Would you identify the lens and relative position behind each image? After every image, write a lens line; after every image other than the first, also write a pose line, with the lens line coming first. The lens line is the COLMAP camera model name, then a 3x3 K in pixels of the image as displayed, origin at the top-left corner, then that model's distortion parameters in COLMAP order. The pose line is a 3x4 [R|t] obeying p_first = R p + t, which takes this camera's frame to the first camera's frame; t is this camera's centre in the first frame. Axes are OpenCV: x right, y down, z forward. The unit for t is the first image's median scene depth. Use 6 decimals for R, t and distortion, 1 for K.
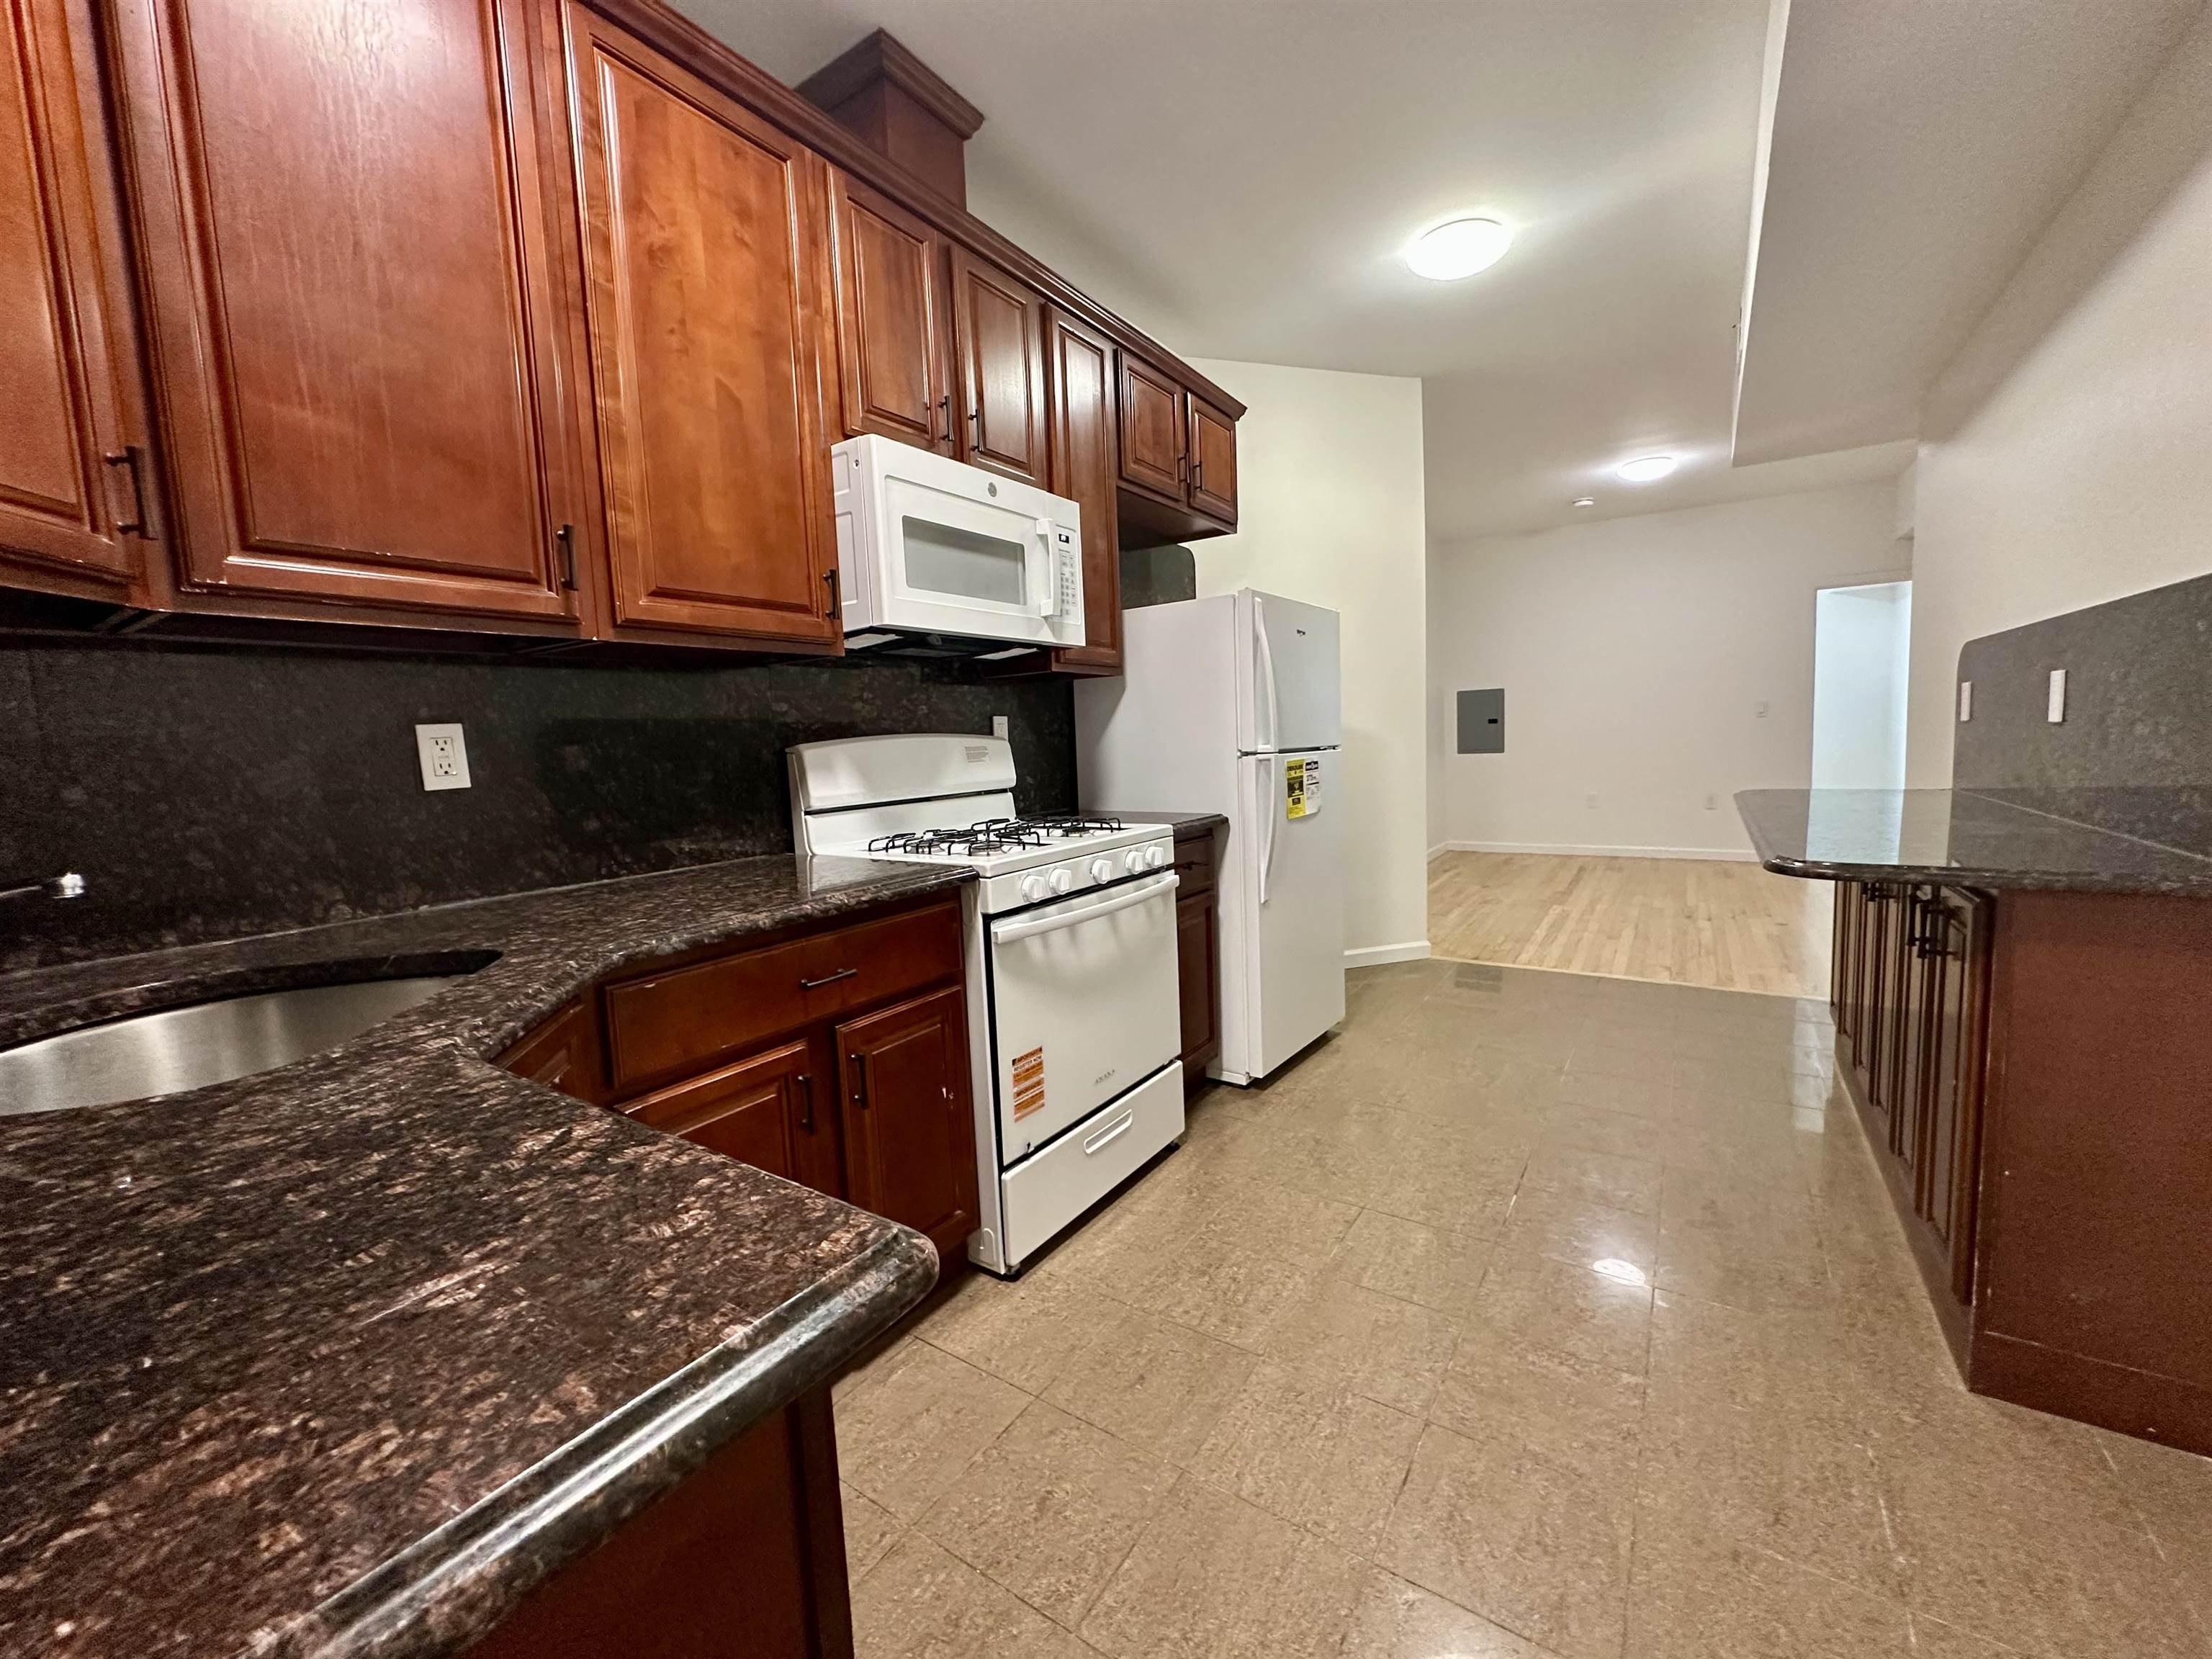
lens RADIAL K [[880.6, 0, 1109.5], [0, 880.6, 832.4], [0, 0, 1]] dist [0.000032, -0.000168]
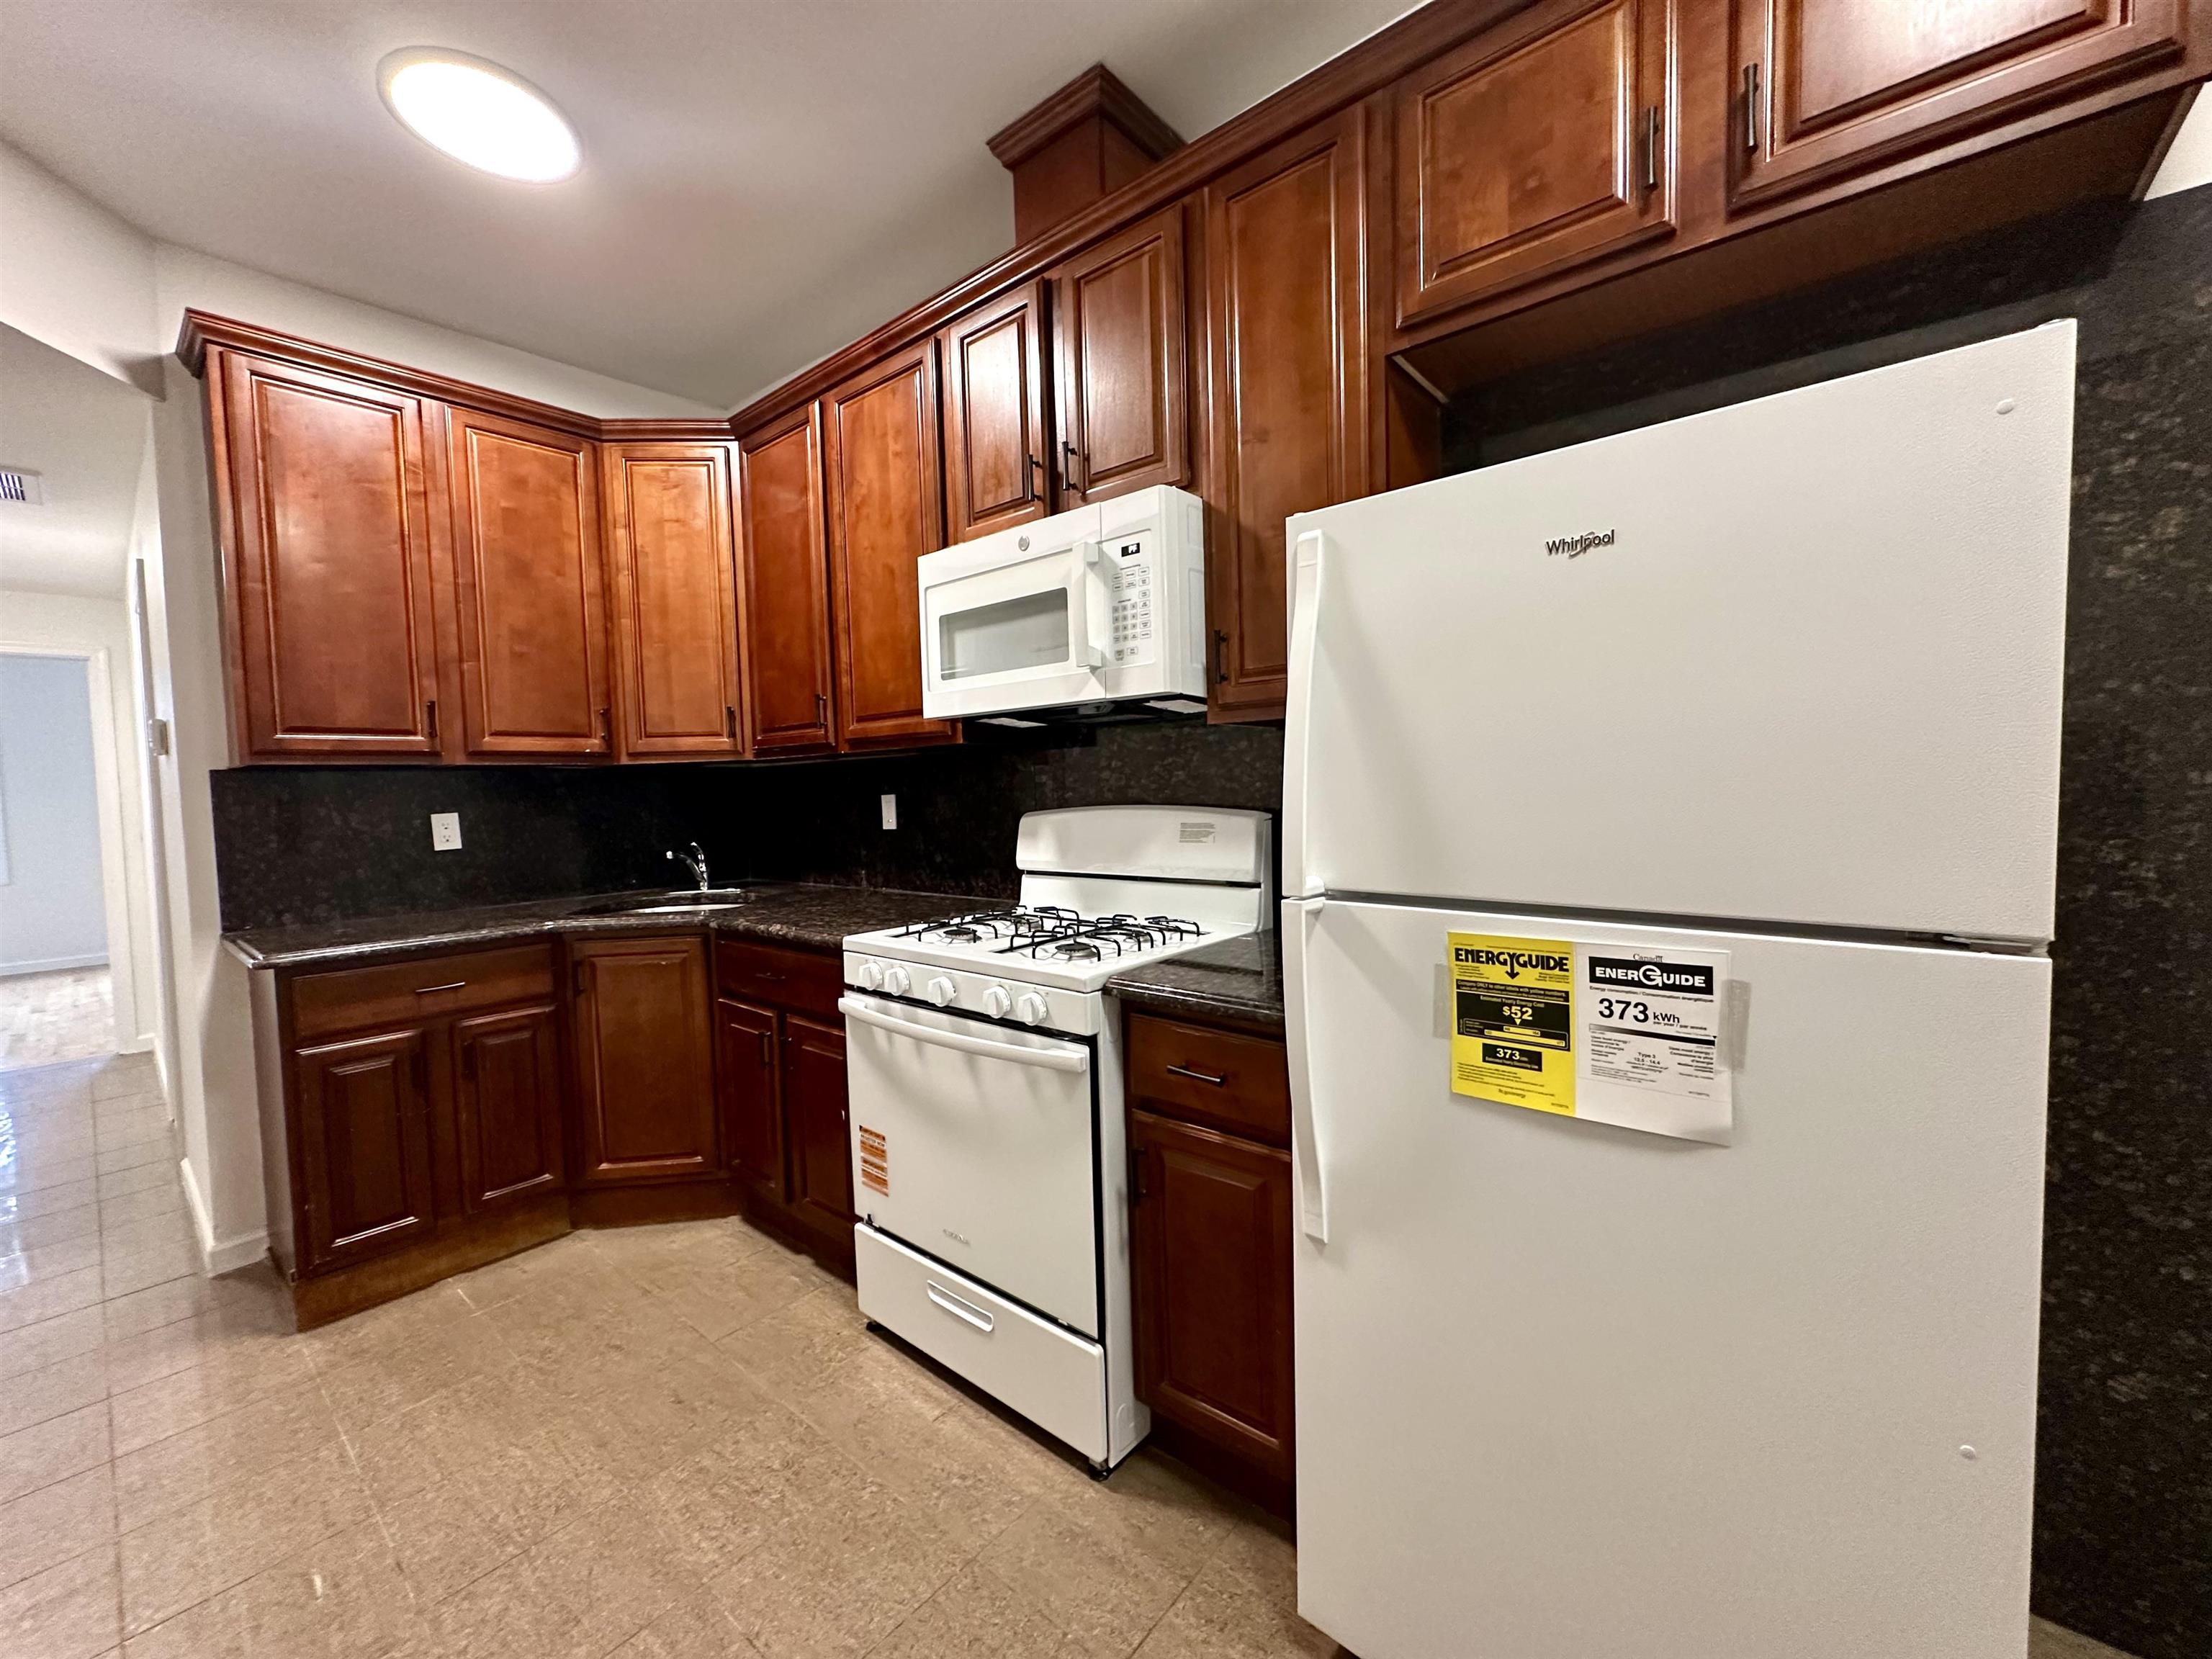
lens RADIAL K [[880.6, 0, 1109.5], [0, 880.6, 832.4], [0, 0, 1]] dist [0.000032, -0.000168]
pose [[-0.110042, 0.100529, -0.988830, 0.733031], [-0.070814, 0.991551, 0.108686, -0.194216], [0.991401, 0.081982, -0.101993, 1.148719]]
